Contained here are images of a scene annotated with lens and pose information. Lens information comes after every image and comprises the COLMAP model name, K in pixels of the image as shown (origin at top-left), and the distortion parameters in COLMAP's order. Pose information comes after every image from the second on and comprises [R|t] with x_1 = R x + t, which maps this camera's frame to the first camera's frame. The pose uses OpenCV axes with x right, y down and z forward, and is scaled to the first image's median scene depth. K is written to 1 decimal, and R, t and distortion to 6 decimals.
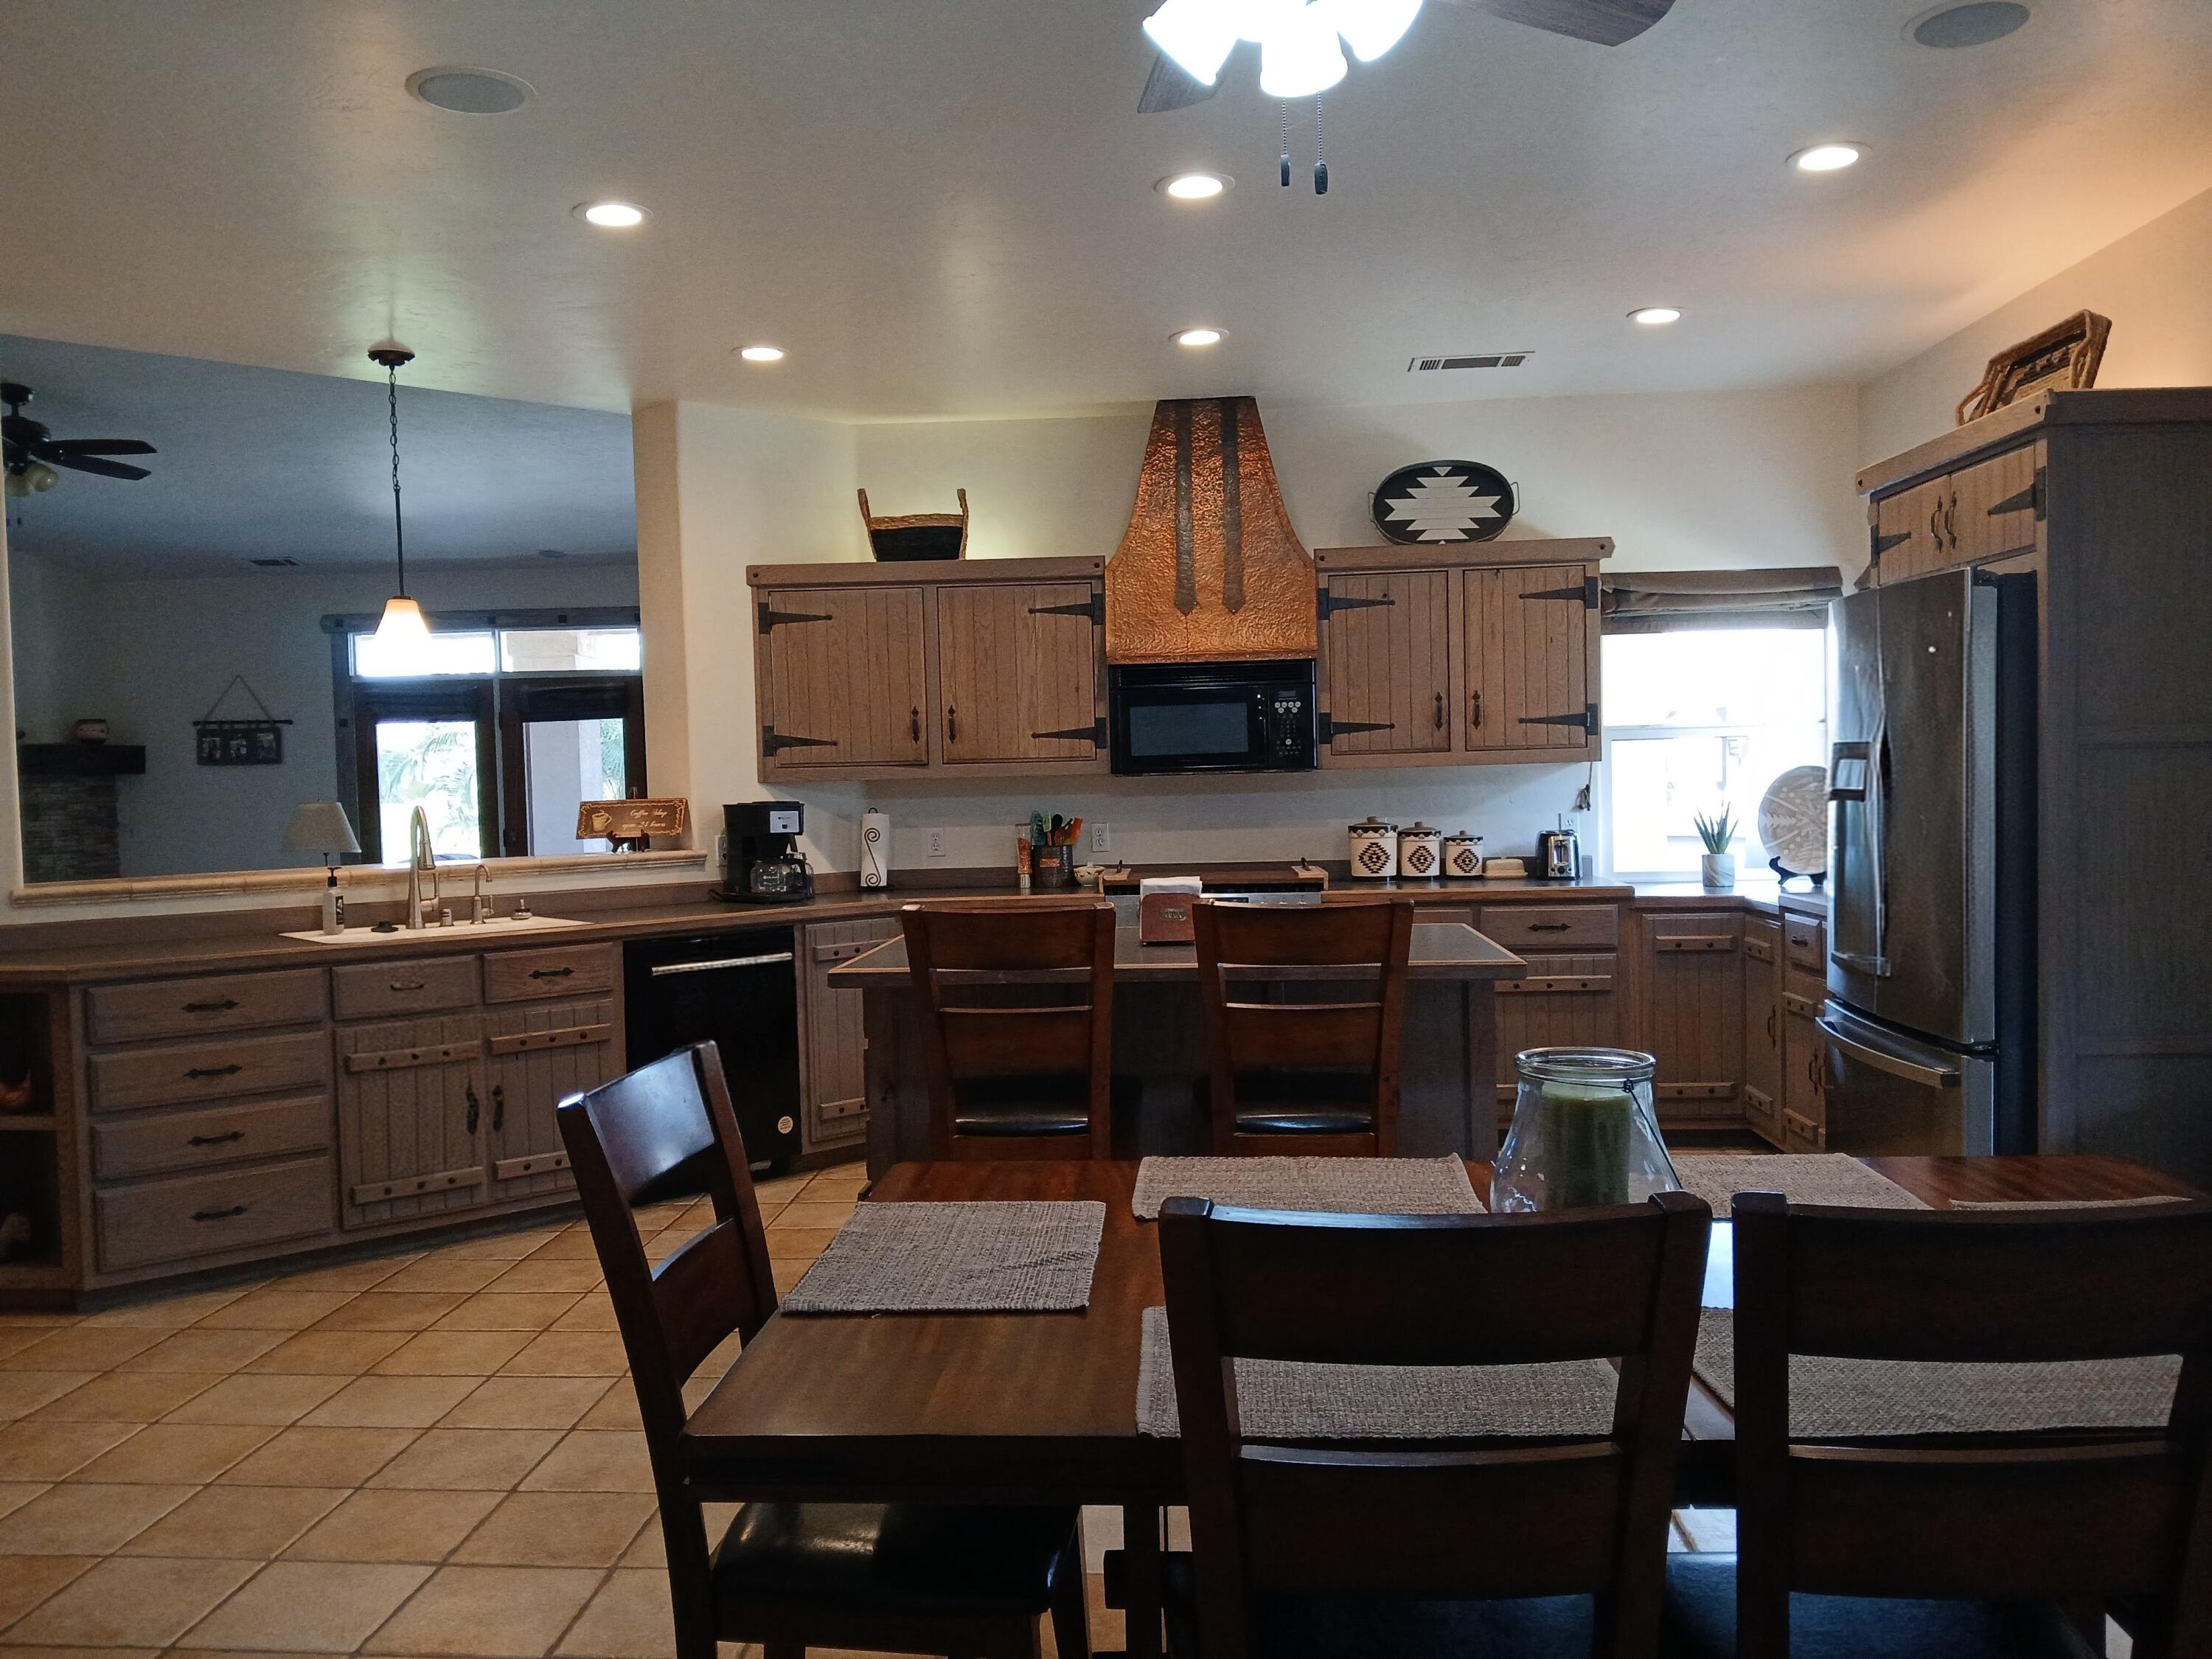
lens RADIAL K [[1734.6, 0, 1101.2], [0, 1734.6, 844.2], [0, 0, 1]] dist [0.028973, -0.065244]
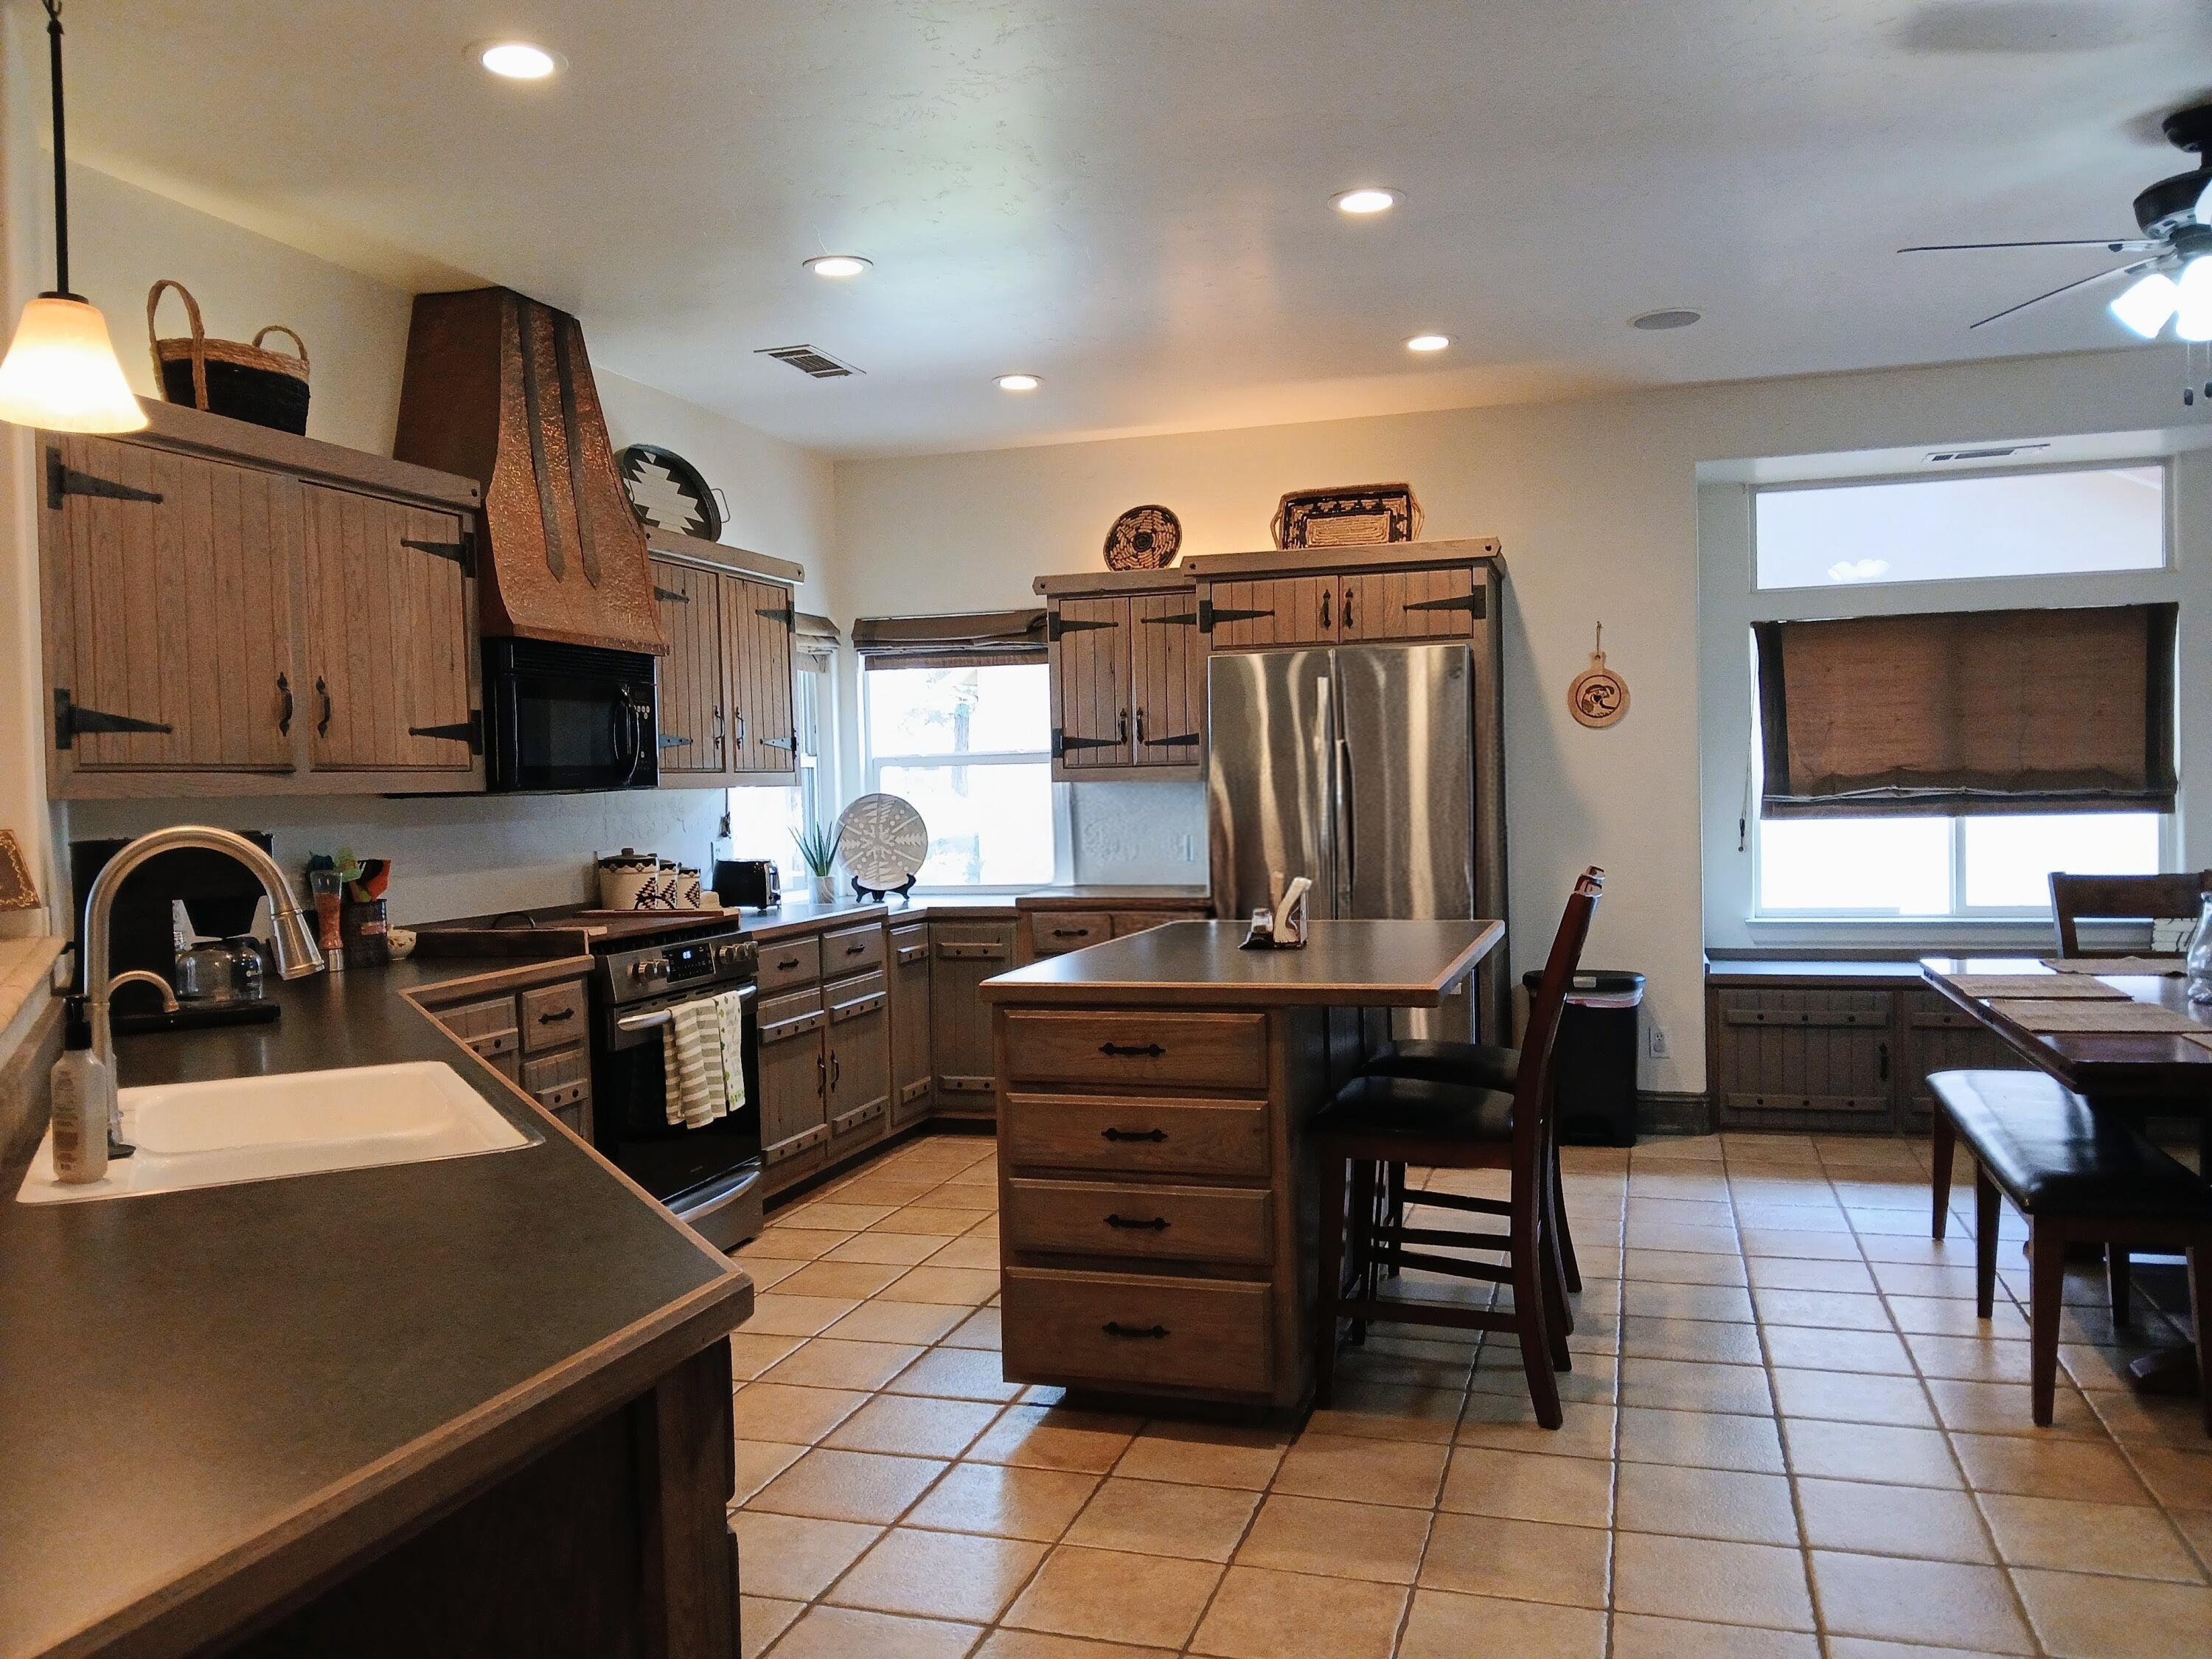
lens RADIAL K [[1734.6, 0, 1101.9], [0, 1734.6, 829.9], [0, 0, 1]] dist [0.028973, -0.065244]
pose [[0.221624, -0.005979, 0.975114, -0.636545], [0.064712, 0.997867, -0.008589, -0.002427], [-0.972983, 0.065005, 0.221538, 0.606453]]
